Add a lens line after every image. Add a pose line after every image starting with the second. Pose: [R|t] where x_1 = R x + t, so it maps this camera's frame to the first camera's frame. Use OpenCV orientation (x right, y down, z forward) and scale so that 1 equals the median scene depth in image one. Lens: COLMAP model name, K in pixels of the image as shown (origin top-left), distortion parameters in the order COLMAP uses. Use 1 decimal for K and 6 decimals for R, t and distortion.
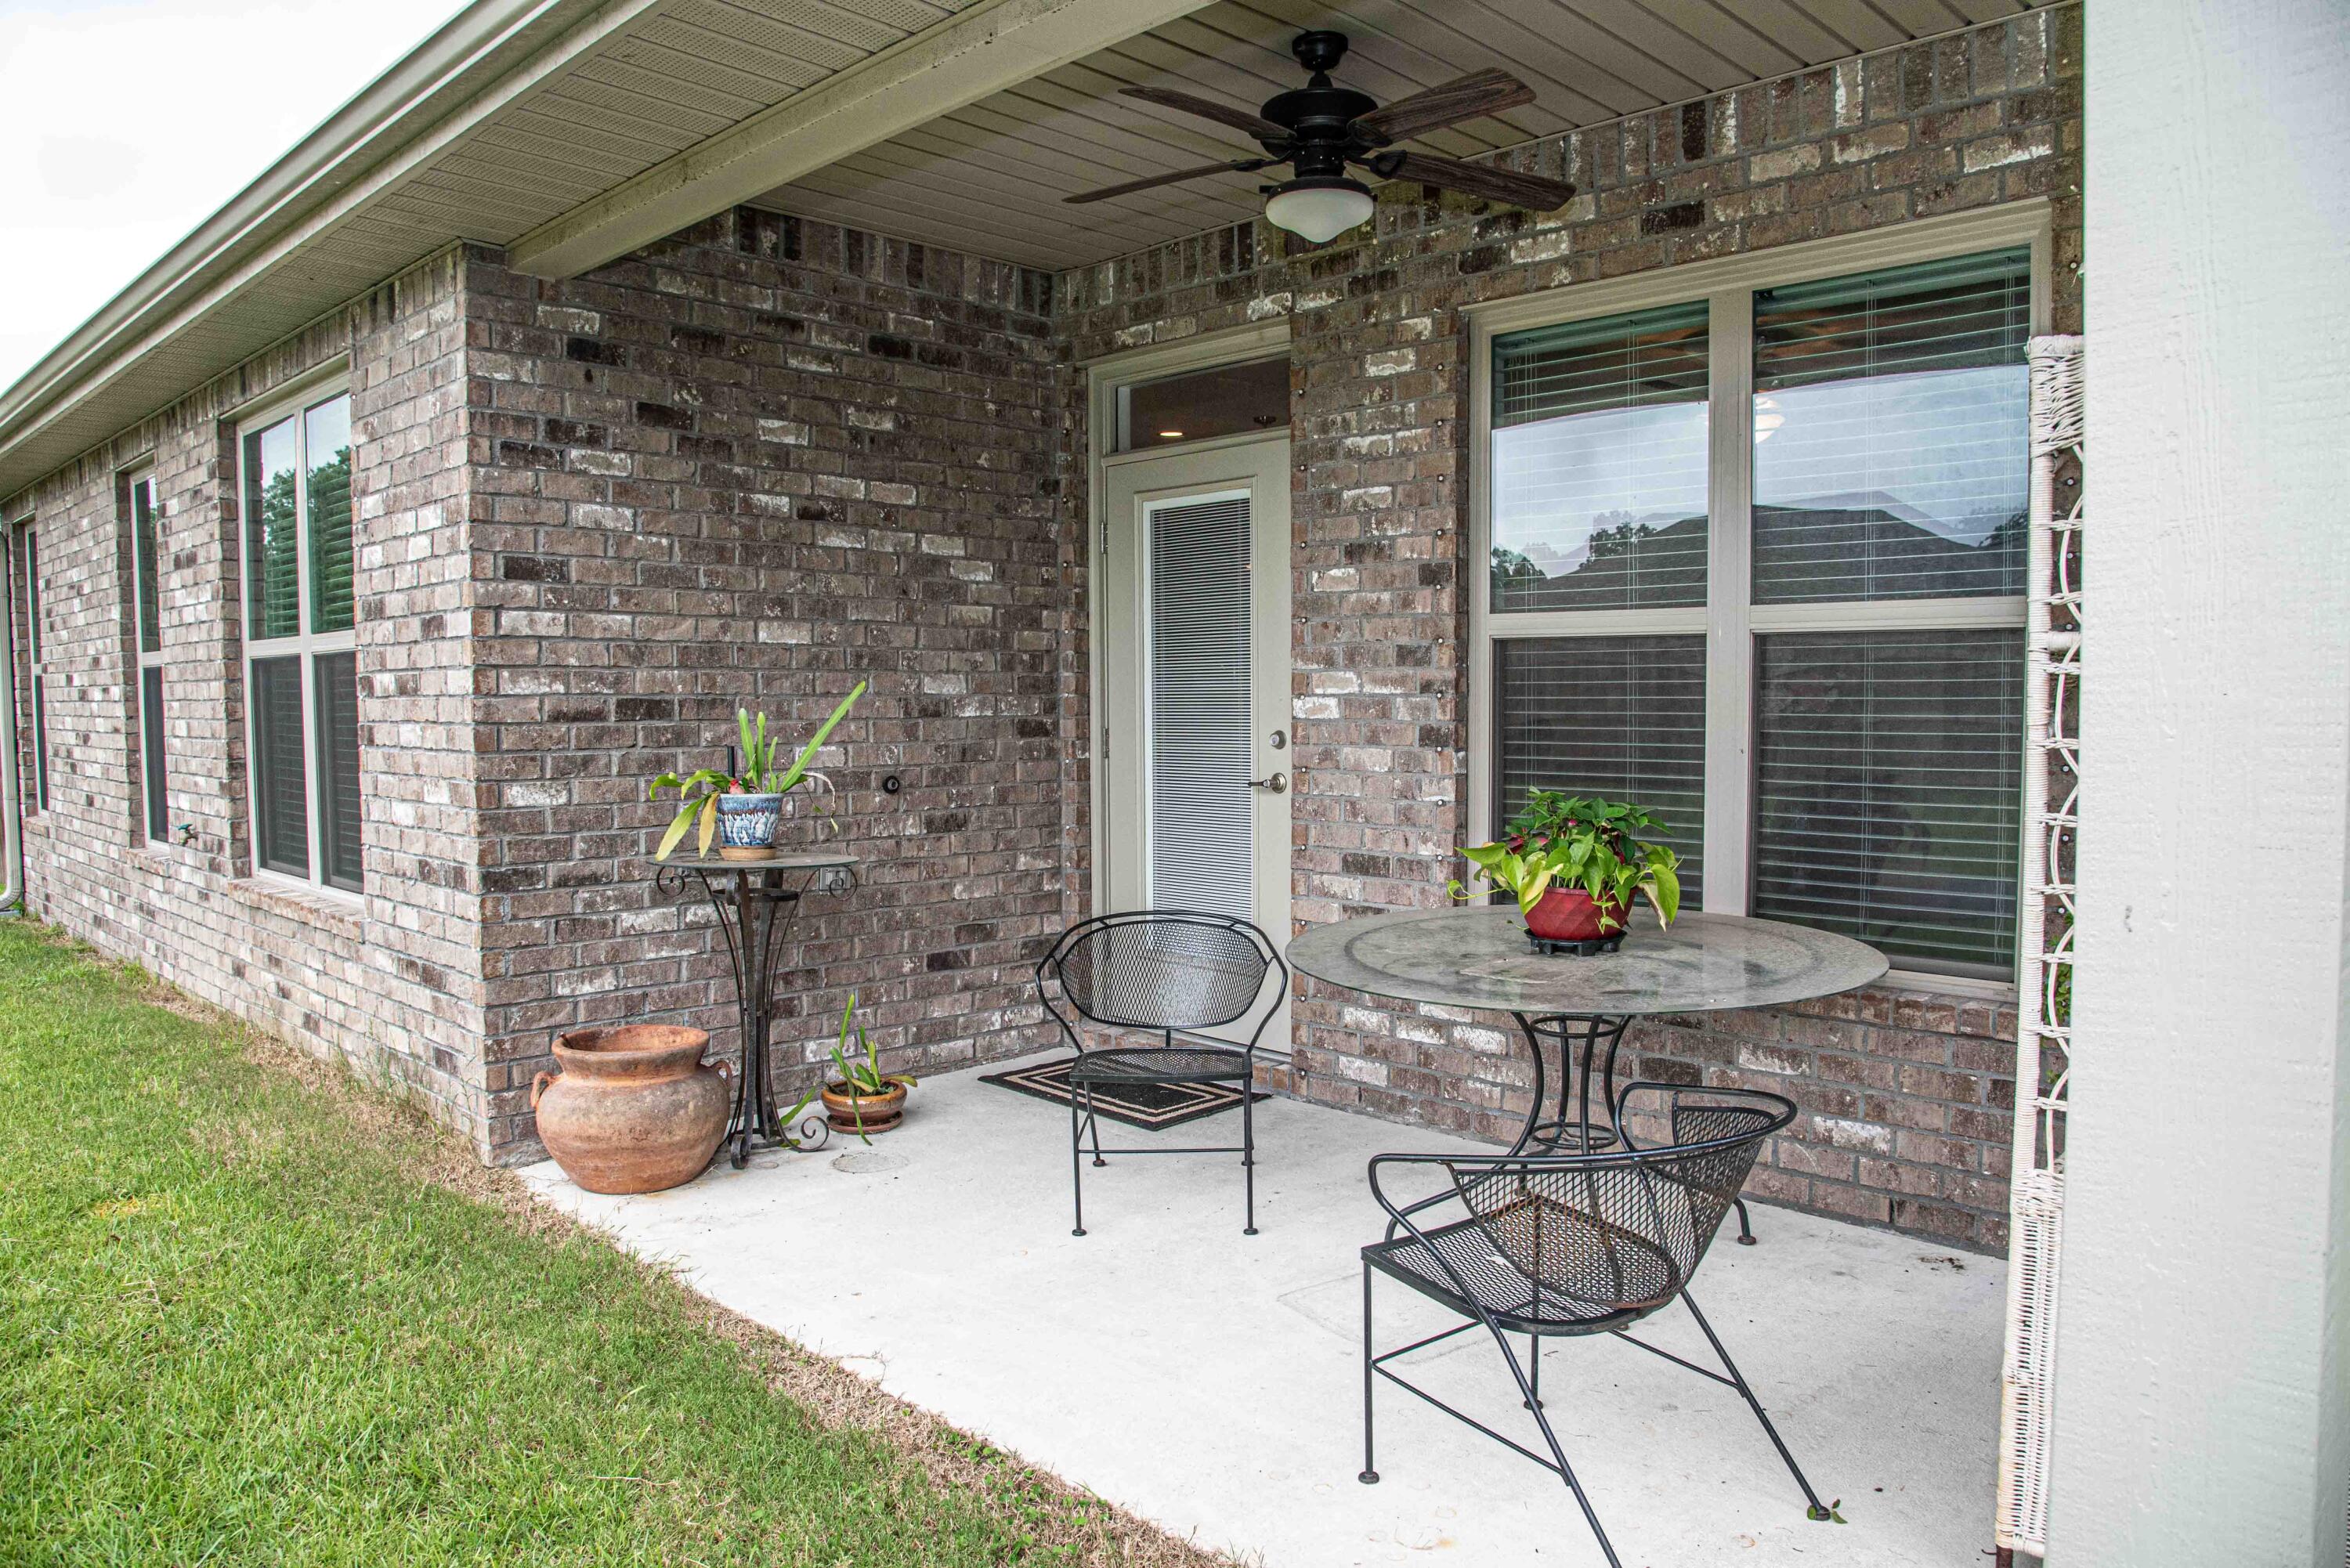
lens RADIAL K [[1608.5, 0, 1170.5], [0, 1608.5, 788.3], [0, 0, 1]] dist [-0.114018, 0.069436]
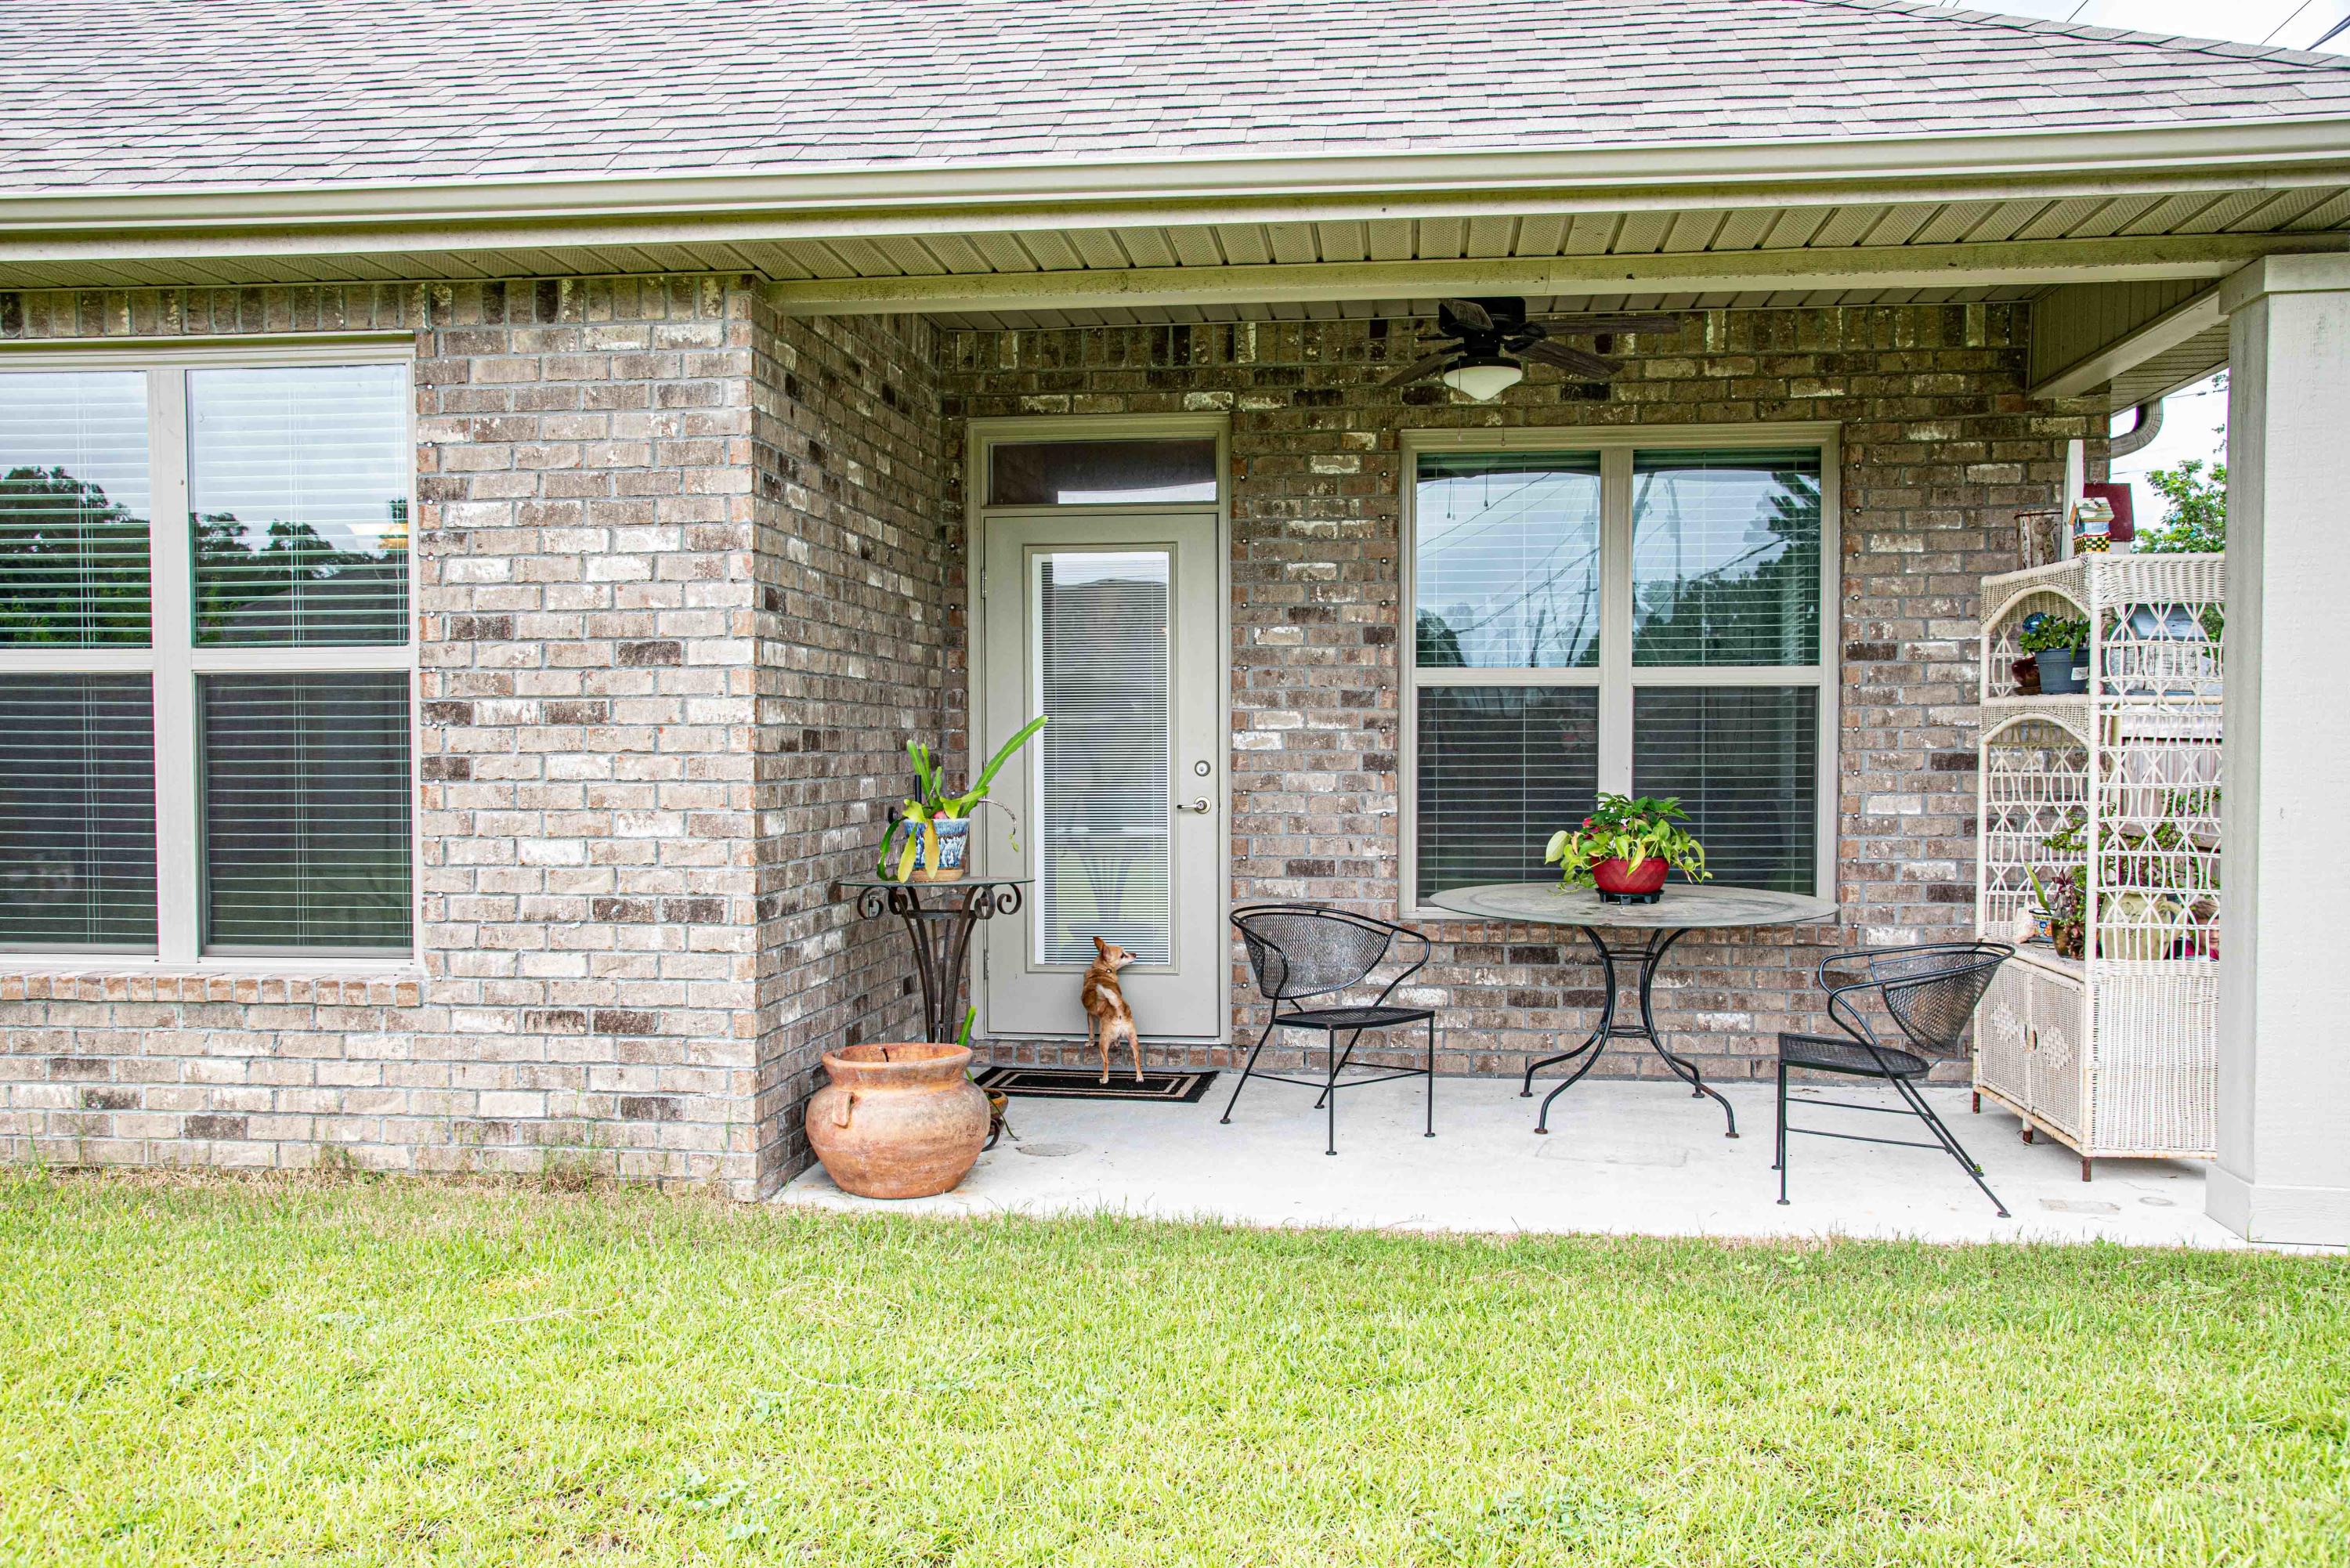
lens RADIAL K [[1993.8, 0, 1177.7], [0, 1993.8, 798.4], [0, 0, 1]] dist [-0.017649, 0.003547]
pose [[0.789201, -0.017296, 0.613891, -0.925104], [0.035810, 0.999199, -0.017884, 0.018608], [-0.613090, 0.036097, 0.789188, -0.150555]]
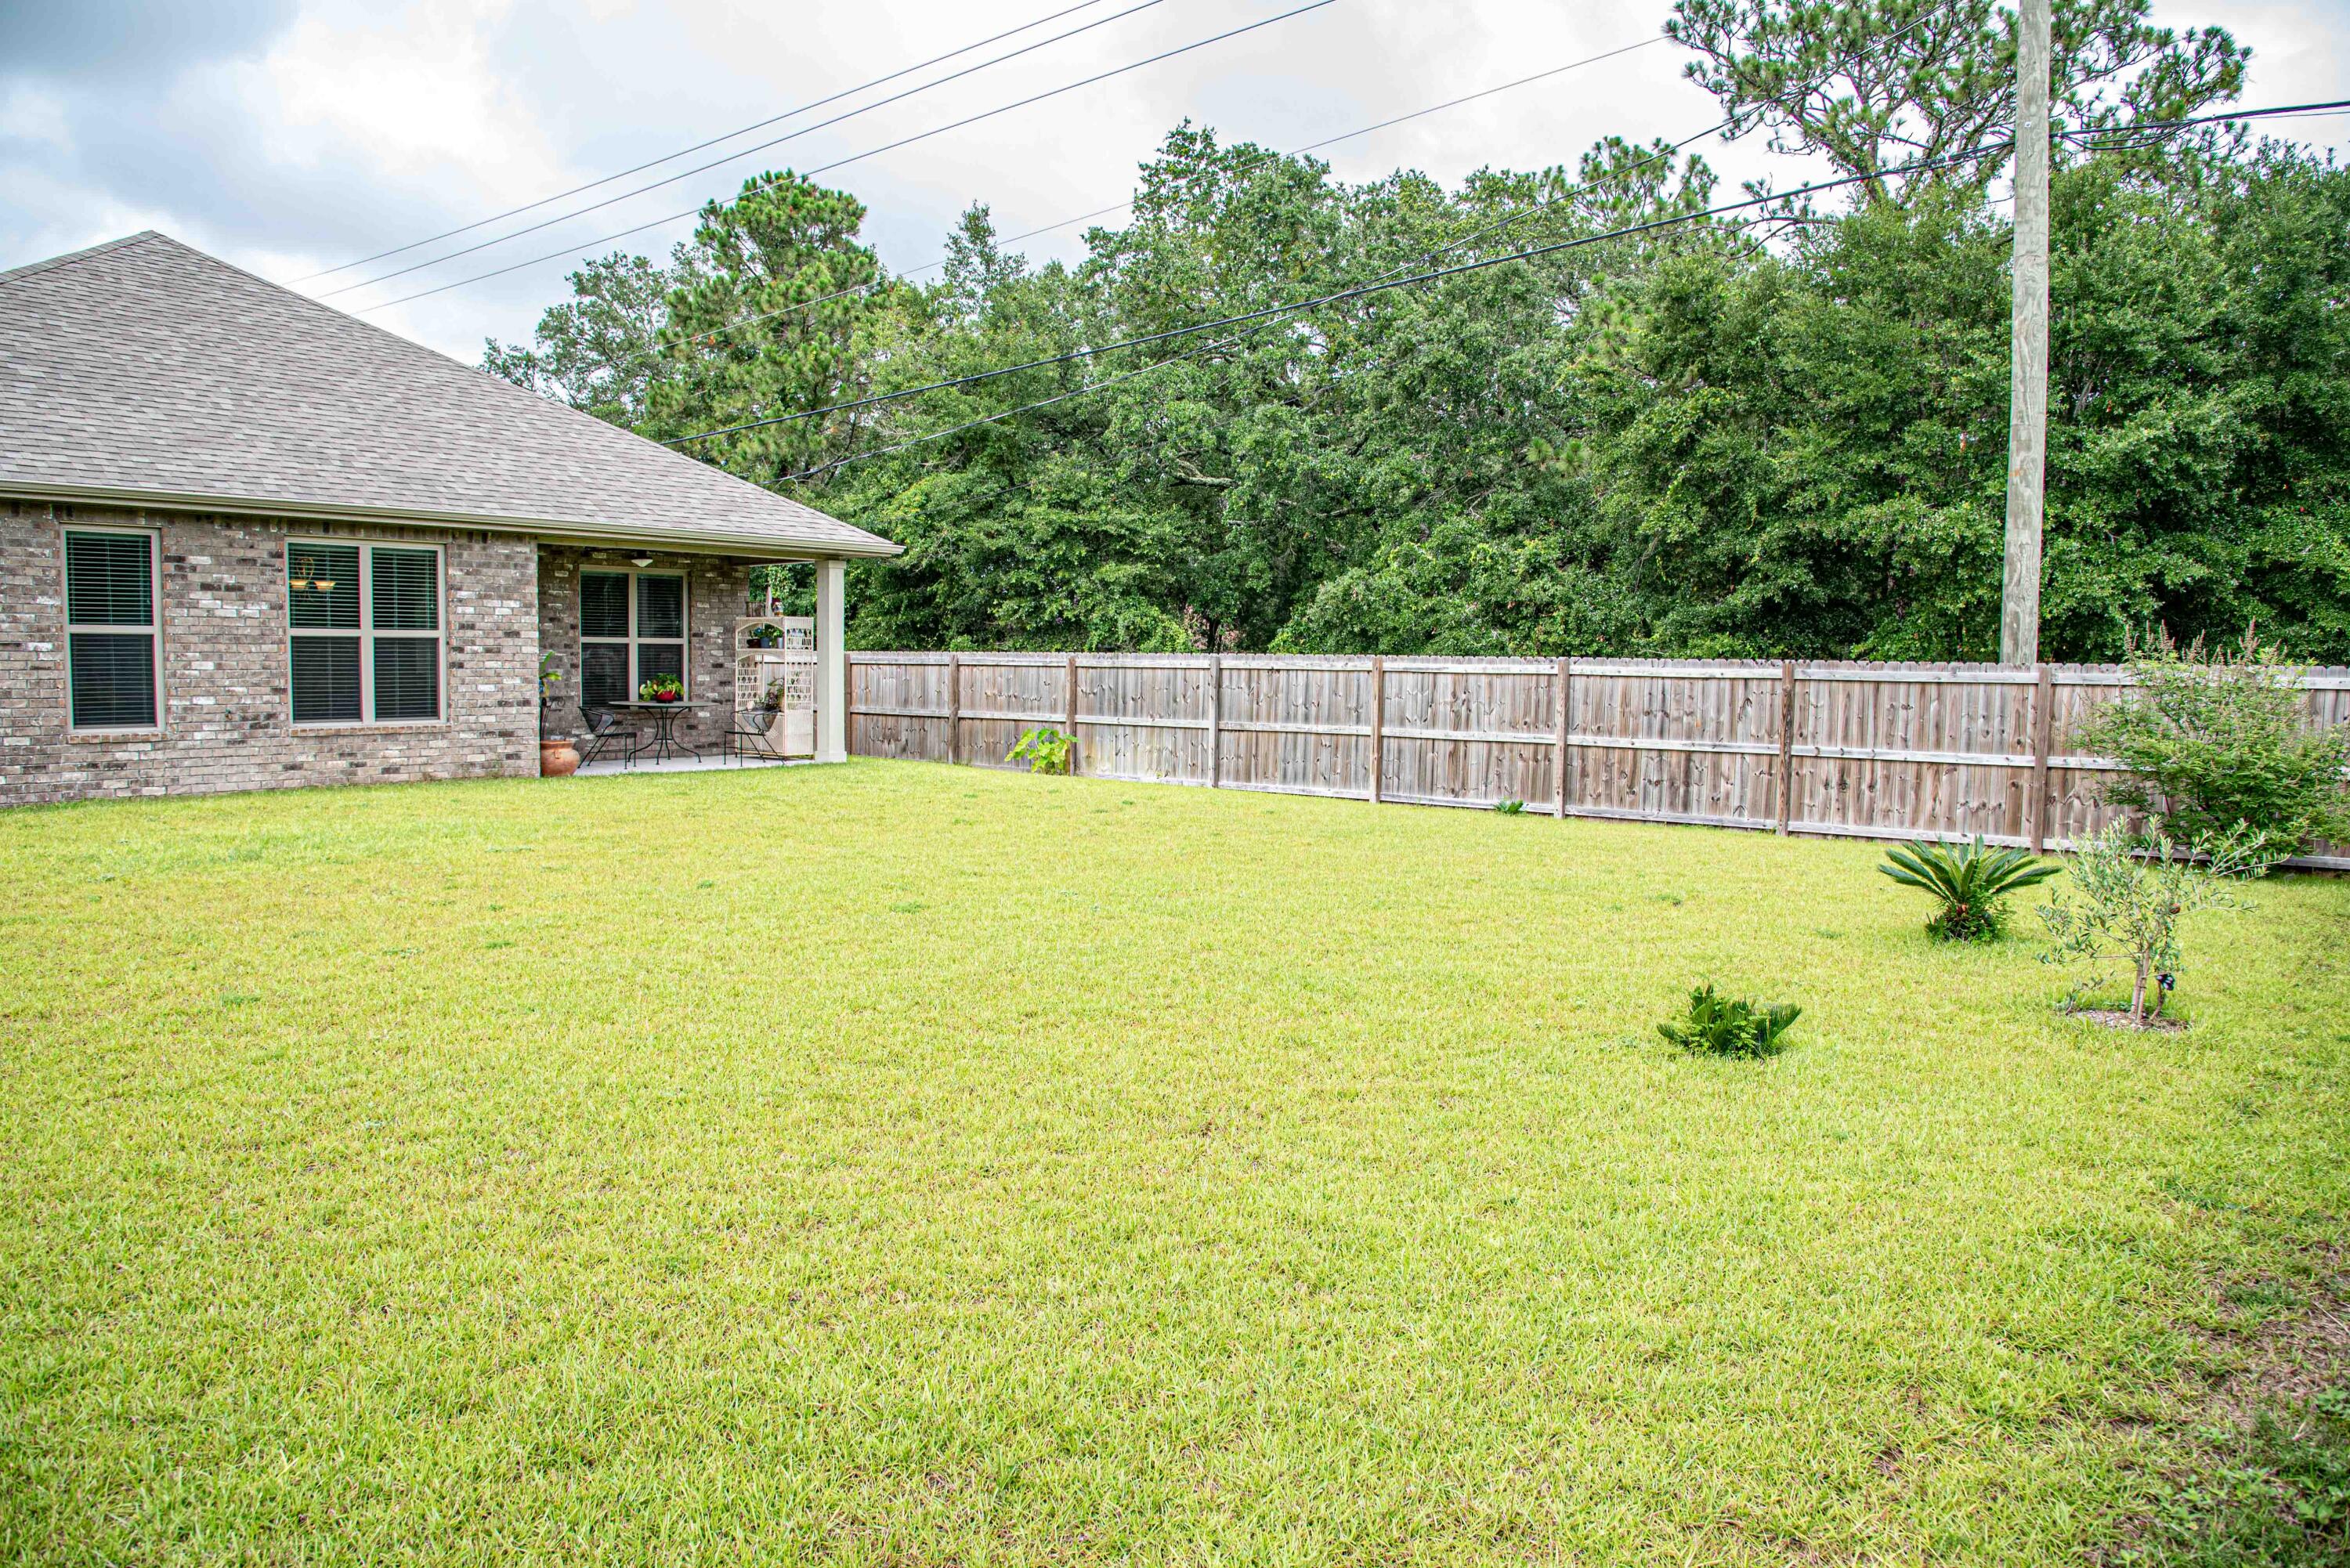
lens RADIAL K [[1603.4, 0, 1170.9], [0, 1603.4, 793.0], [0, 0, 1]] dist [-0.110981, 0.060419]
pose [[-0.095736, -0.077116, 0.992415, -4.036081], [0.051757, 0.995260, 0.082330, 0.038808], [-0.994060, 0.059247, -0.091291, -0.143975]]
